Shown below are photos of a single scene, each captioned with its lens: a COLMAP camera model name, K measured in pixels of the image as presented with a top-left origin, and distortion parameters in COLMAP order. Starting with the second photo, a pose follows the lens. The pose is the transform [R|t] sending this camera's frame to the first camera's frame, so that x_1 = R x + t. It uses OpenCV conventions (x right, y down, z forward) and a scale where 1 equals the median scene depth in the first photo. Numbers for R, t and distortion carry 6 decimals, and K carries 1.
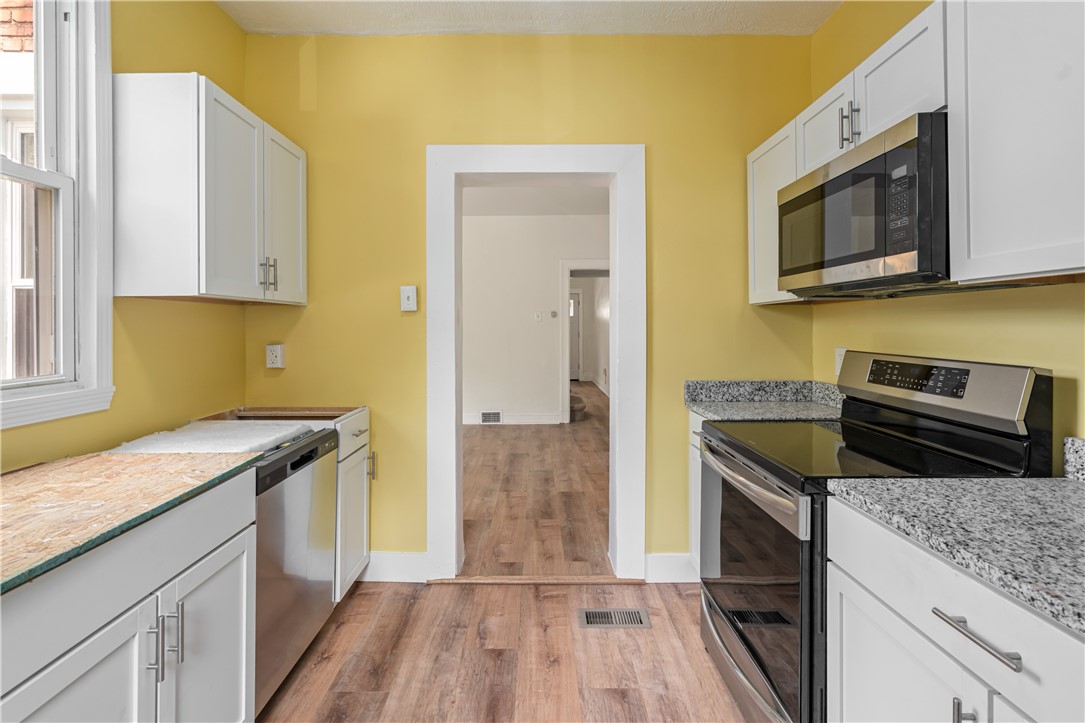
lens RADIAL K [[493.2, 0, 536.3], [0, 493.2, 323.3], [0, 0, 1]] dist [-0.008746, 0.003627]
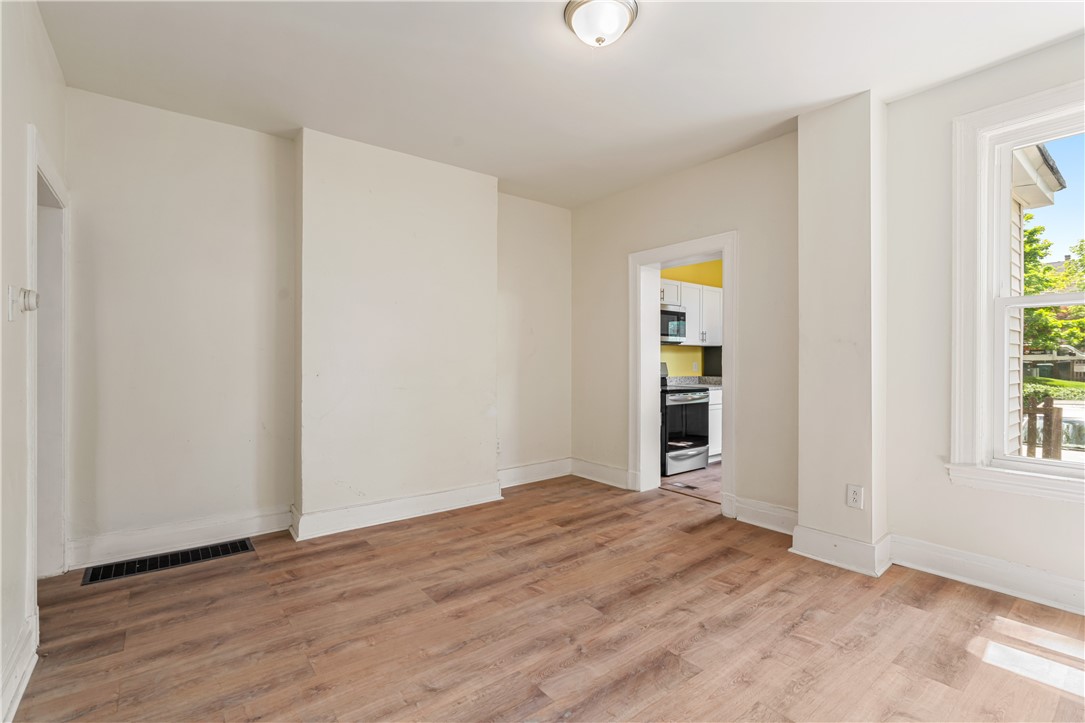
lens RADIAL K [[493.2, 0, 547.9], [0, 493.2, 366.6], [0, 0, 1]] dist [-0.008746, 0.003627]
pose [[-0.625190, -0.000480, 0.780473, -1.221052], [0.000681, 0.999999, 0.001161, 0.073407], [-0.780473, 0.001257, -0.625189, 2.978442]]
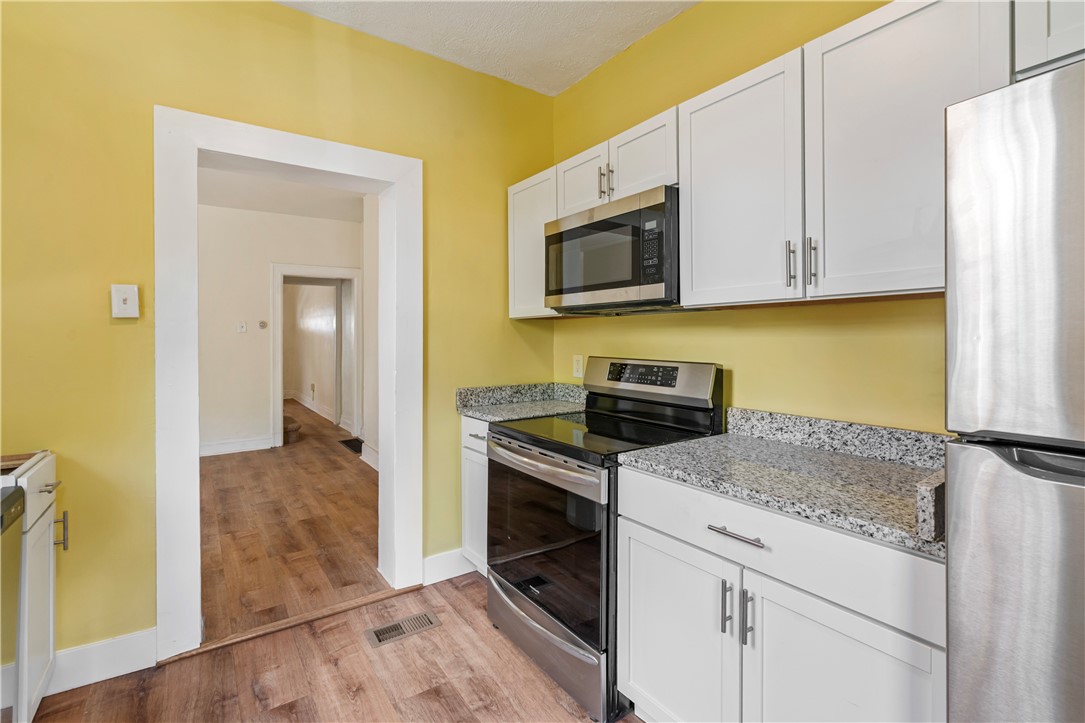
lens RADIAL K [[493.2, 0, 528.5], [0, 493.2, 338.6], [0, 0, 1]] dist [-0.008746, 0.003627]
pose [[0.828191, -0.001702, 0.560444, -0.202950], [-0.001925, 0.999981, 0.005882, 0.002068], [-0.560443, -0.005950, 0.828171, 0.030310]]
